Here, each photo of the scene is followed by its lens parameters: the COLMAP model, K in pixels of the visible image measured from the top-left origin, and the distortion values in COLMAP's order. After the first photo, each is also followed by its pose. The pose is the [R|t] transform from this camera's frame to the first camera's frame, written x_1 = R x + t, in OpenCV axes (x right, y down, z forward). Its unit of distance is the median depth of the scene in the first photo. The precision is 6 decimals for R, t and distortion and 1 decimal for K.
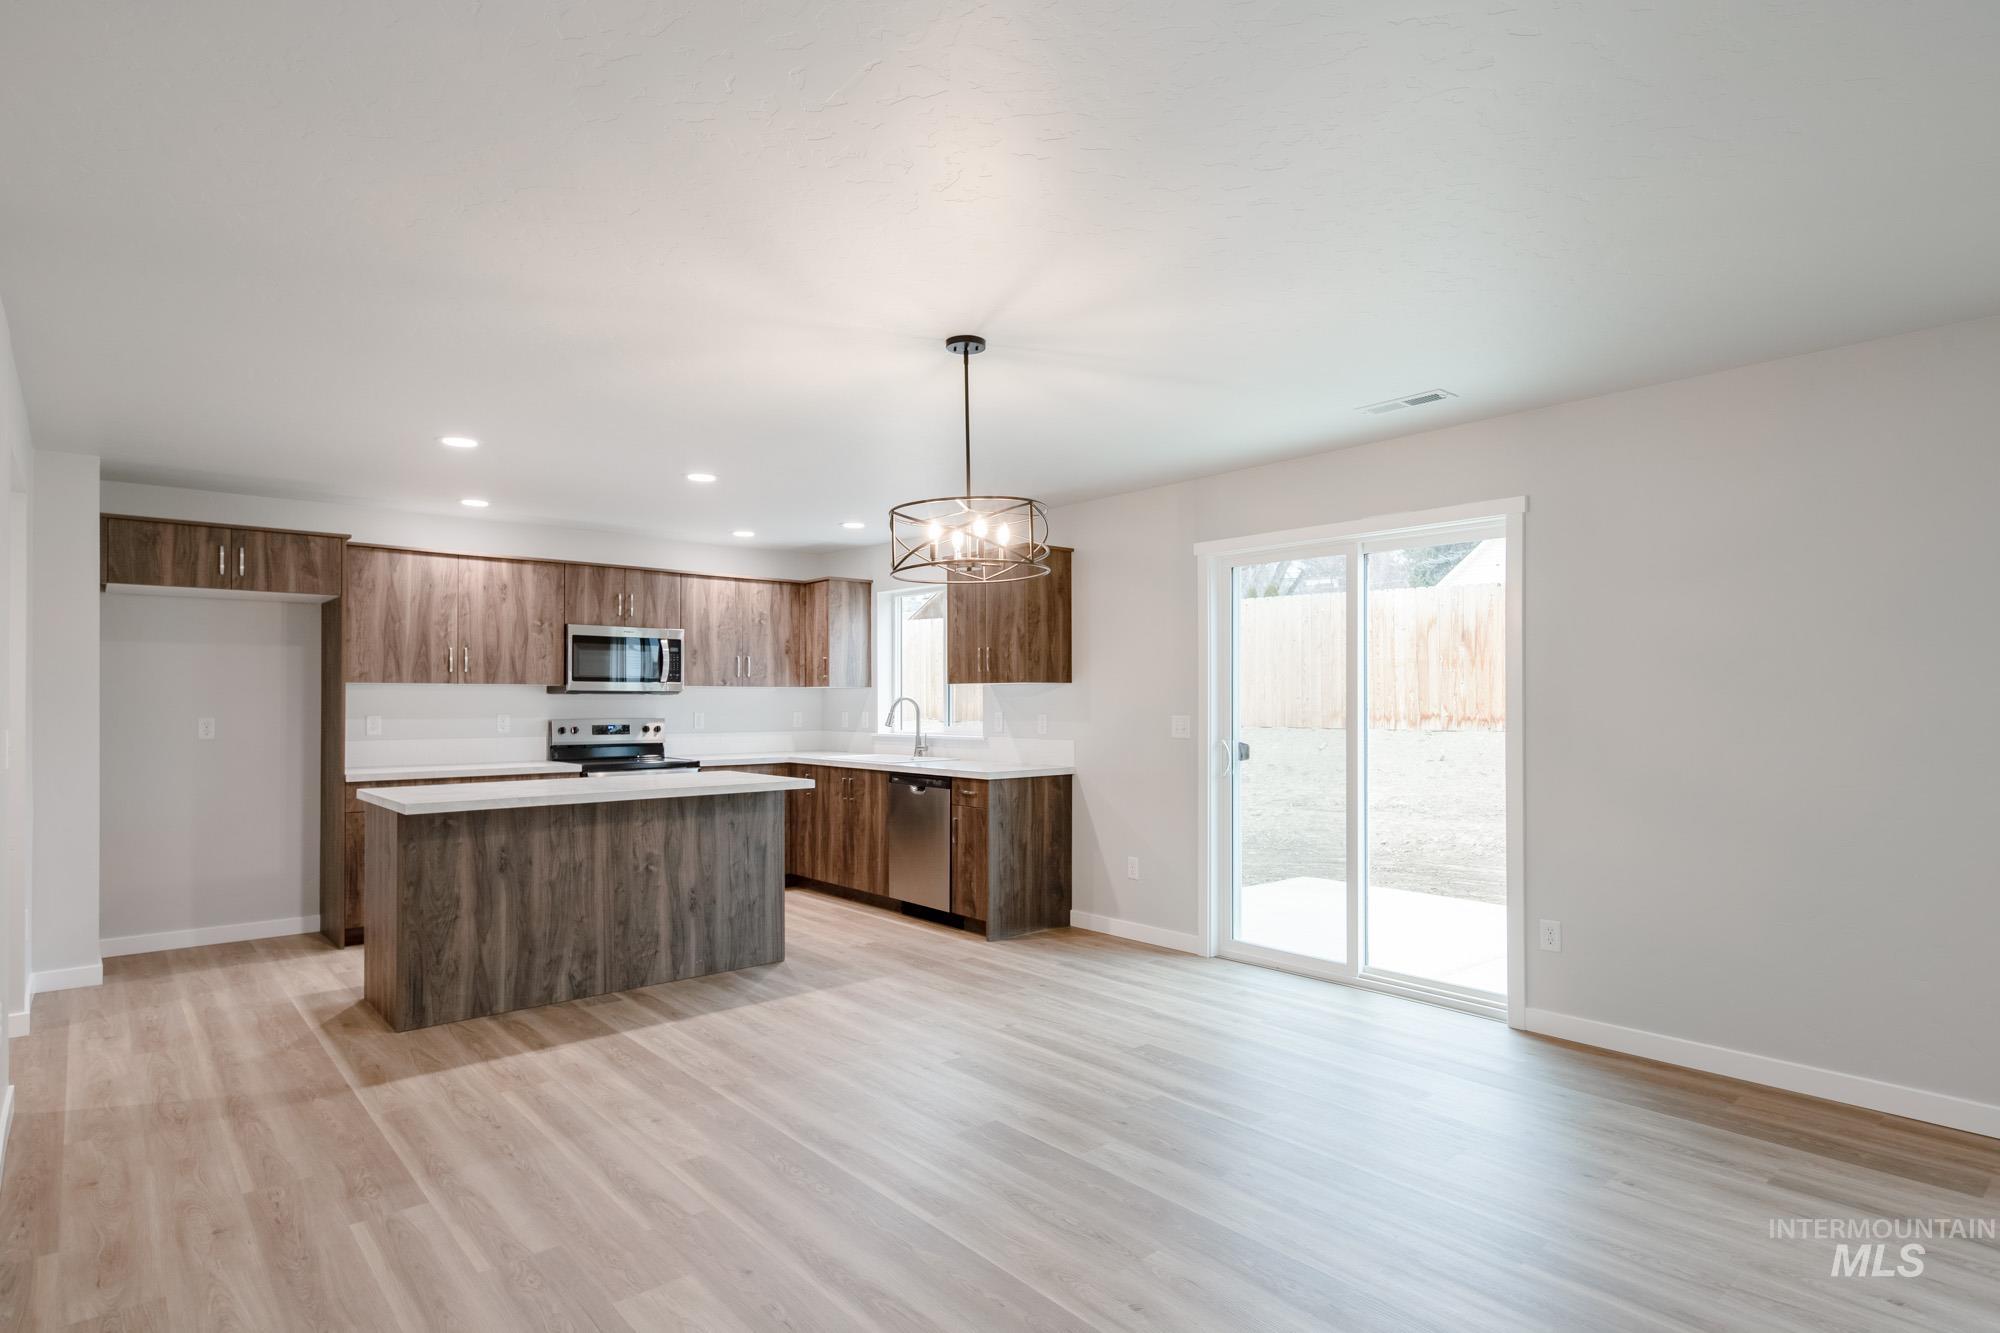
lens RADIAL K [[1054.6, 0, 988.1], [0, 1054.6, 693.5], [0, 0, 1]] dist [0.018052, -0.006873]
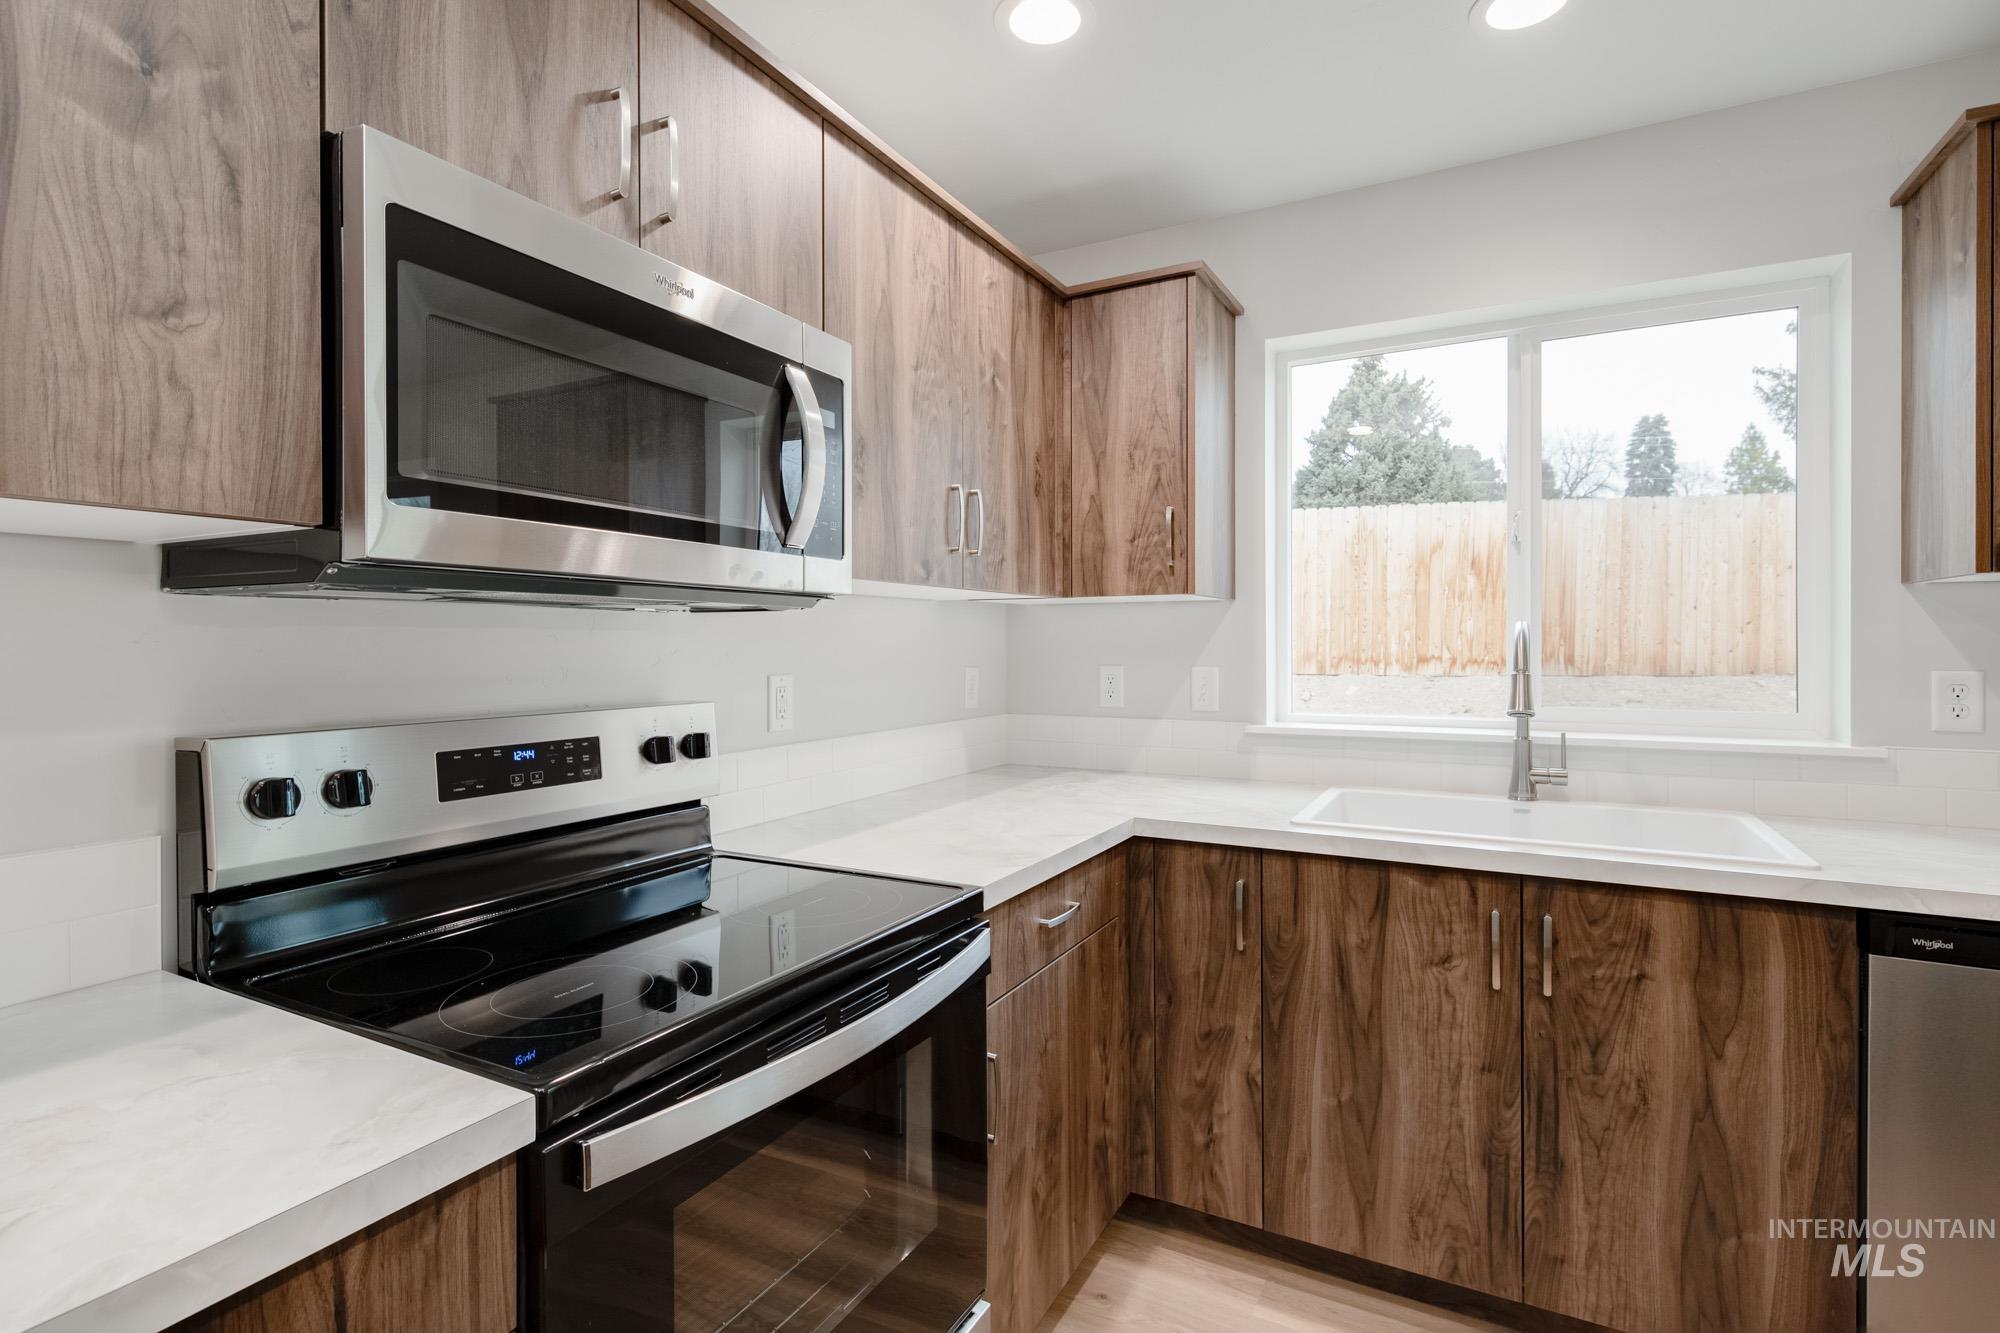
lens RADIAL K [[975.3, 0, 1004.3], [0, 975.3, 648.9], [0, 0, 1]] dist [0.018569, -0.009613]
pose [[0.932644, -0.004832, 0.360765, -0.387330], [0.000430, 0.999924, 0.012281, 0.008797], [-0.360797, -0.011299, 0.932576, 0.891318]]
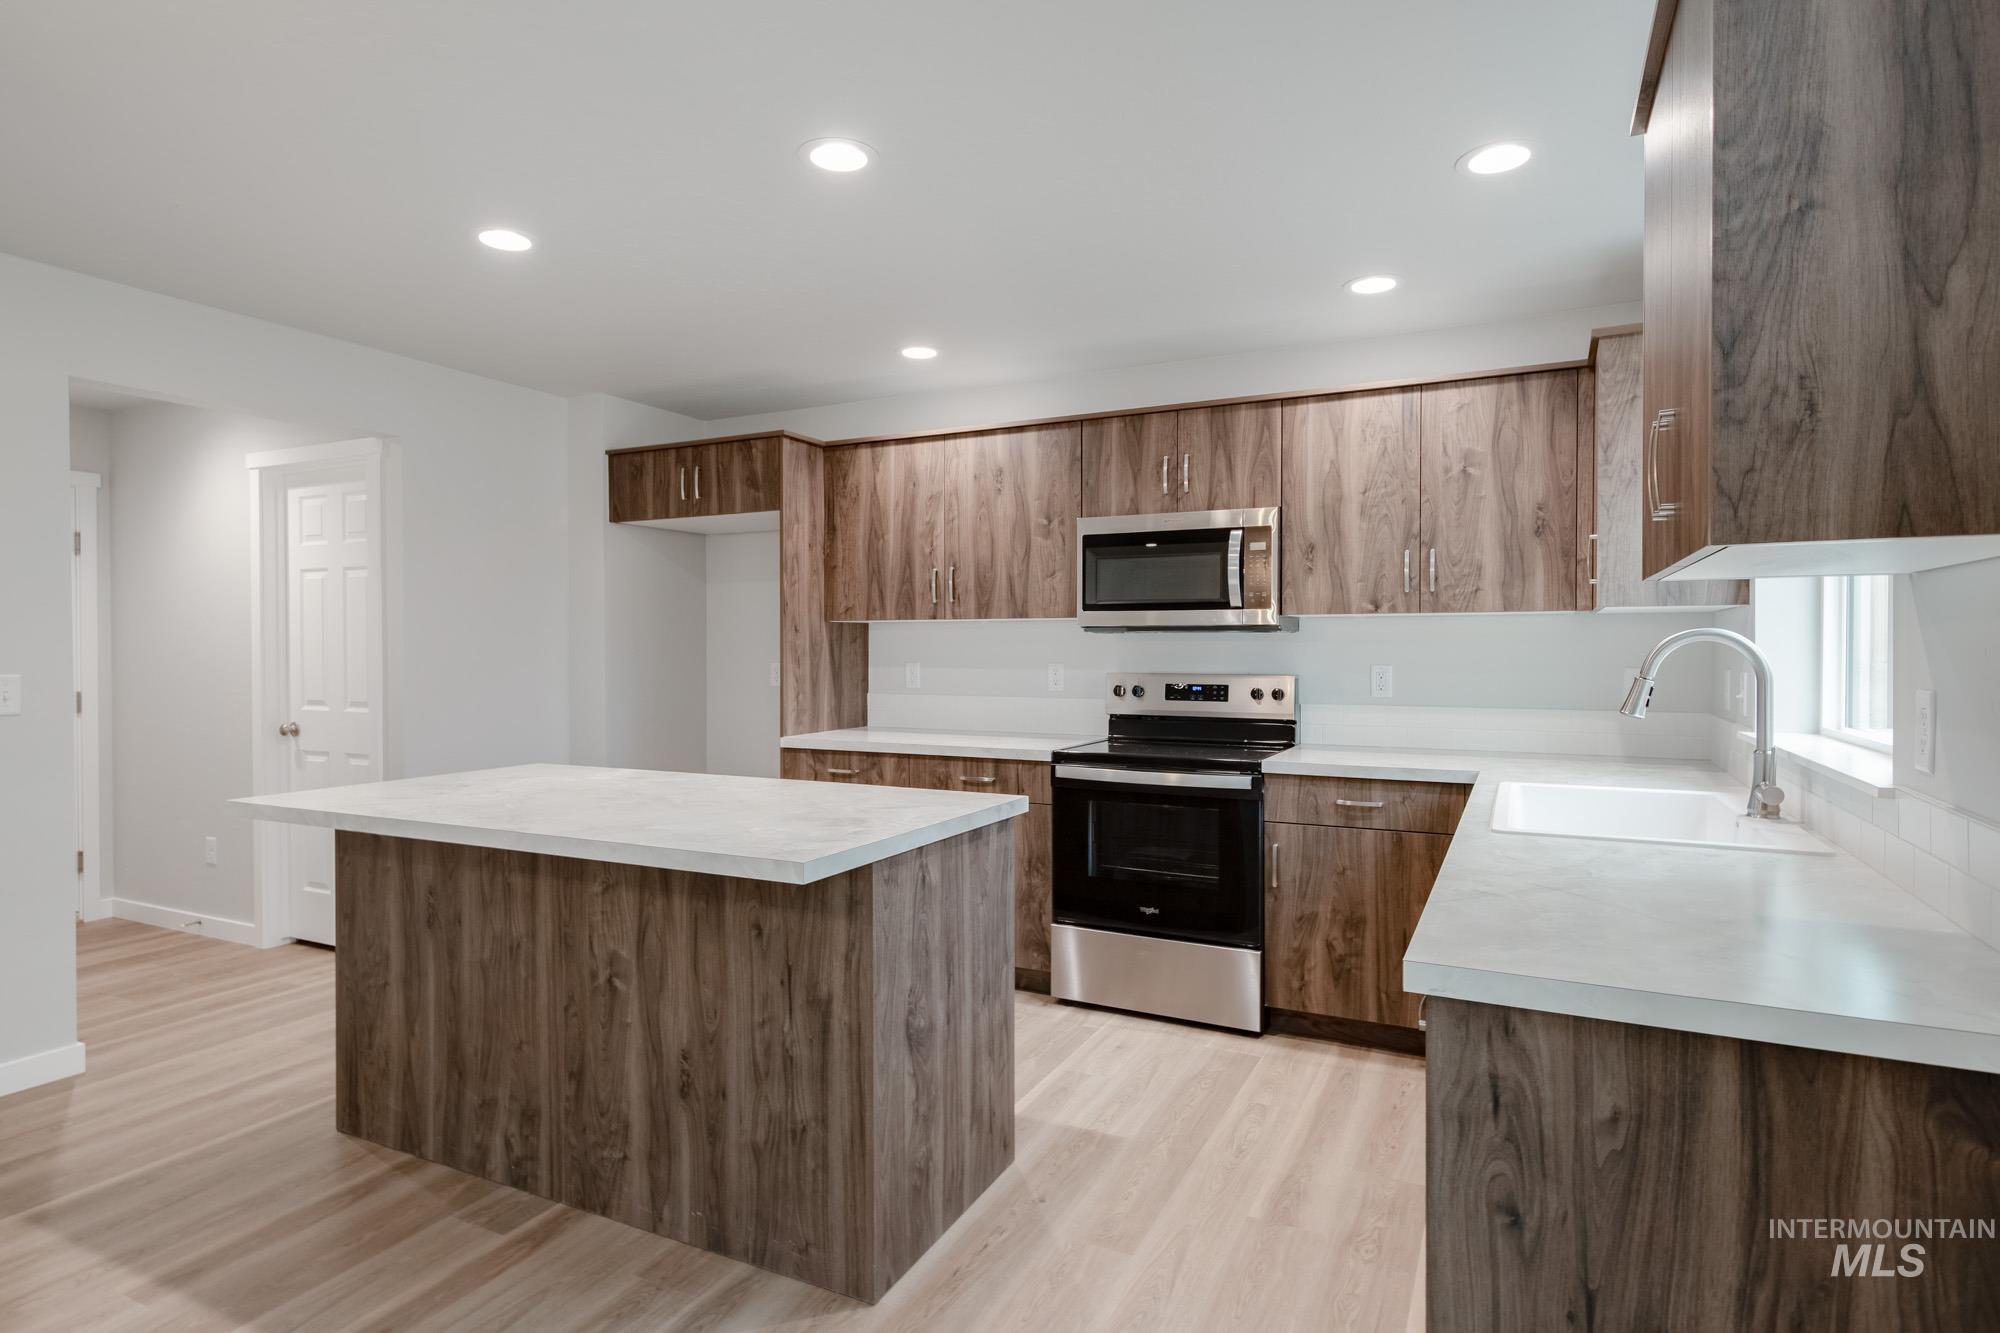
lens RADIAL K [[1054.6, 0, 1001.6], [0, 1054.6, 655.7], [0, 0, 1]] dist [0.018052, -0.006873]
pose [[0.387685, 0.010022, -0.921738, 0.161355], [0.007657, 0.999871, 0.014092, 0.005501], [0.921760, -0.012521, 0.387558, 0.773517]]
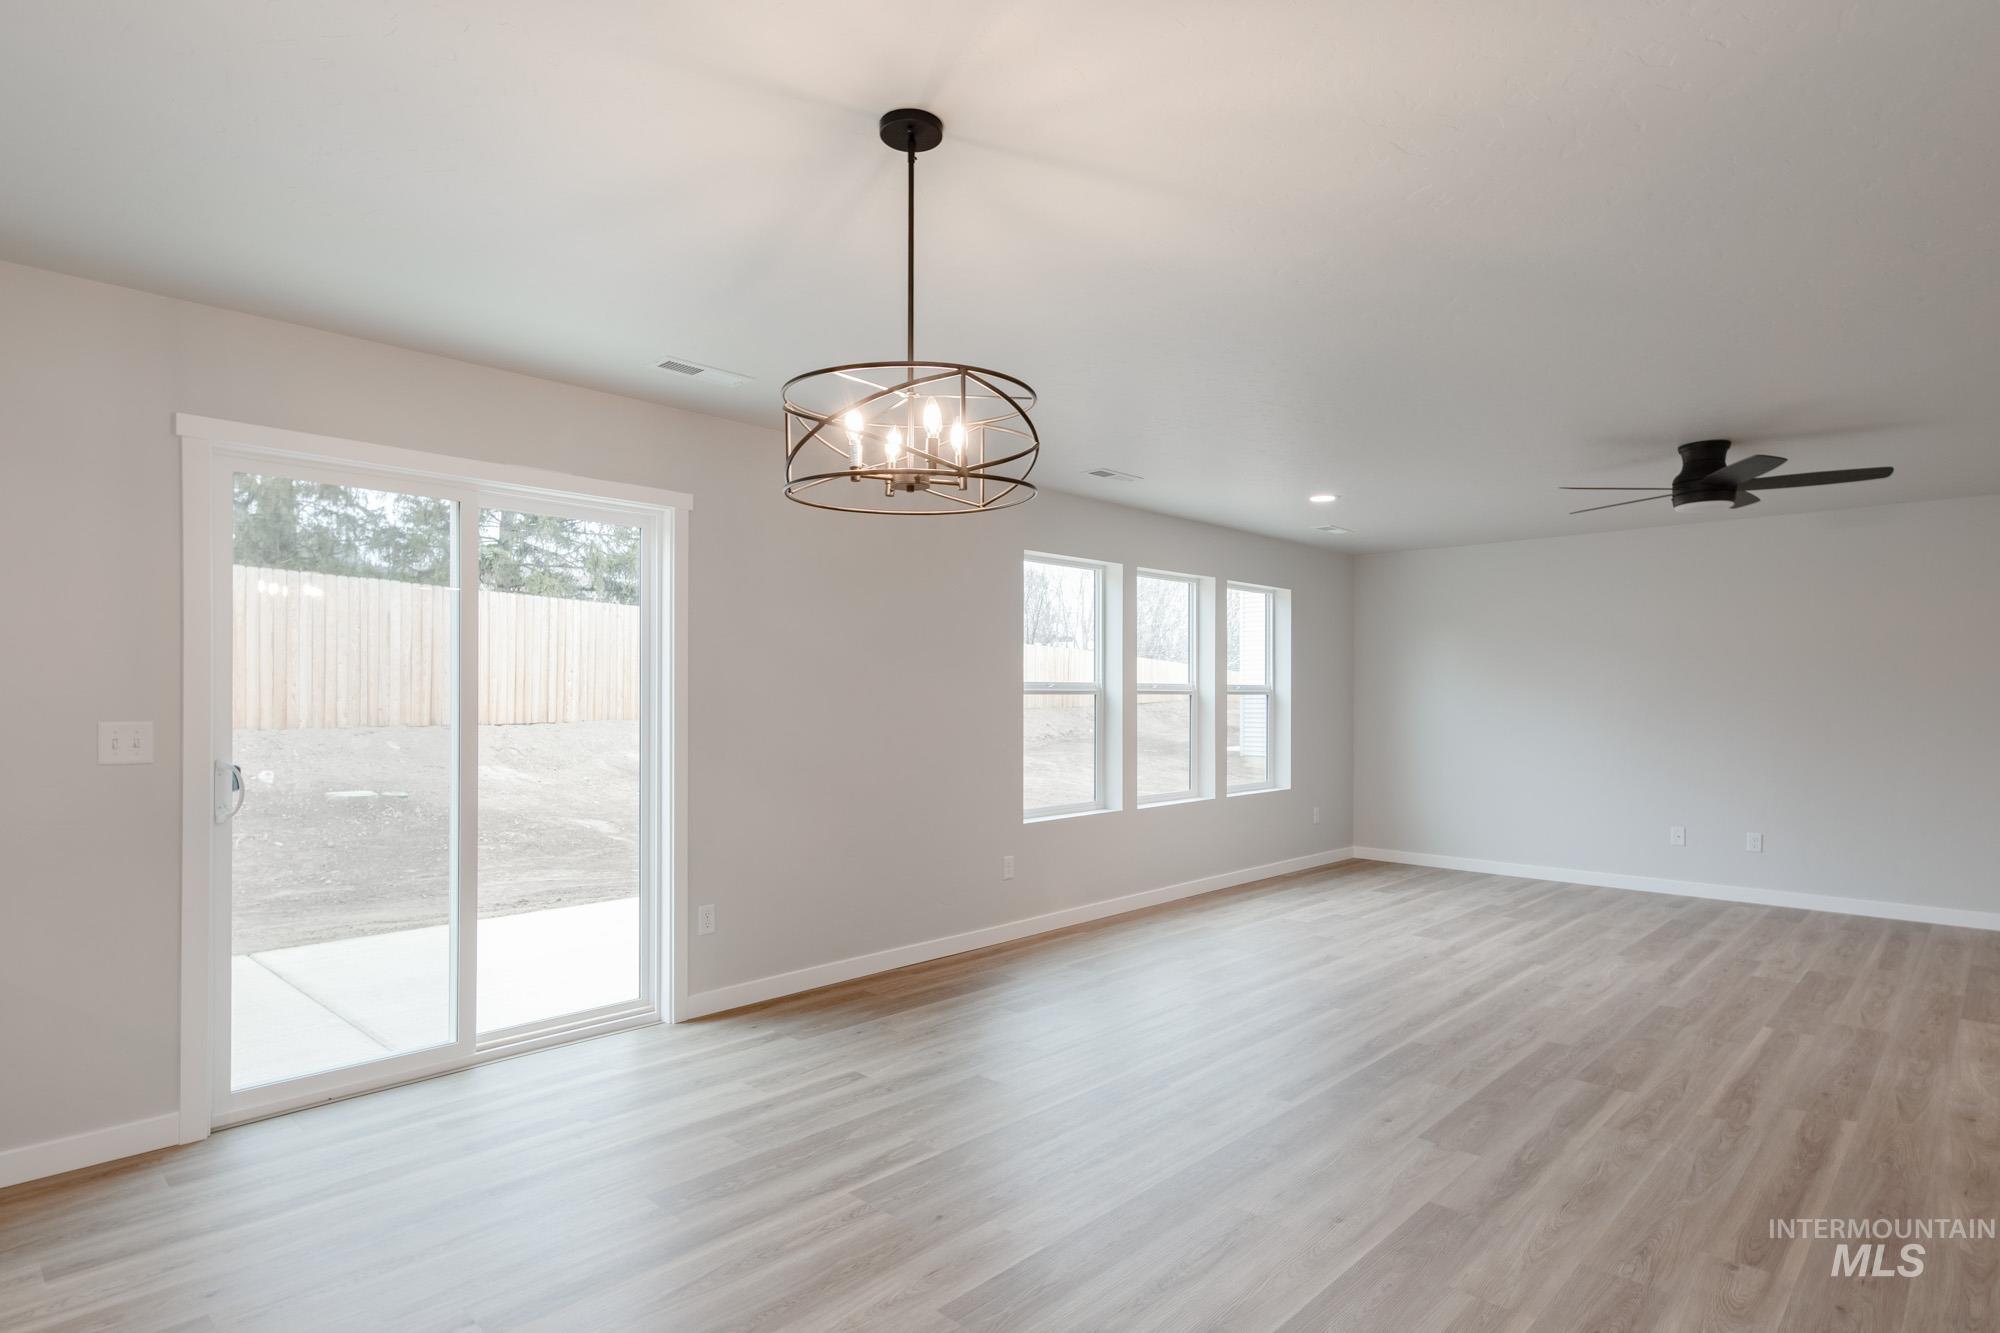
lens RADIAL K [[1054.6, 0, 991.5], [0, 1054.6, 705.1], [0, 0, 1]] dist [0.018052, -0.006873]
pose [[-0.098813, -0.005340, 0.995092, -0.360723], [-0.008334, 0.999955, 0.004538, 0.006089], [-0.995071, -0.007845, -0.098853, 0.555258]]
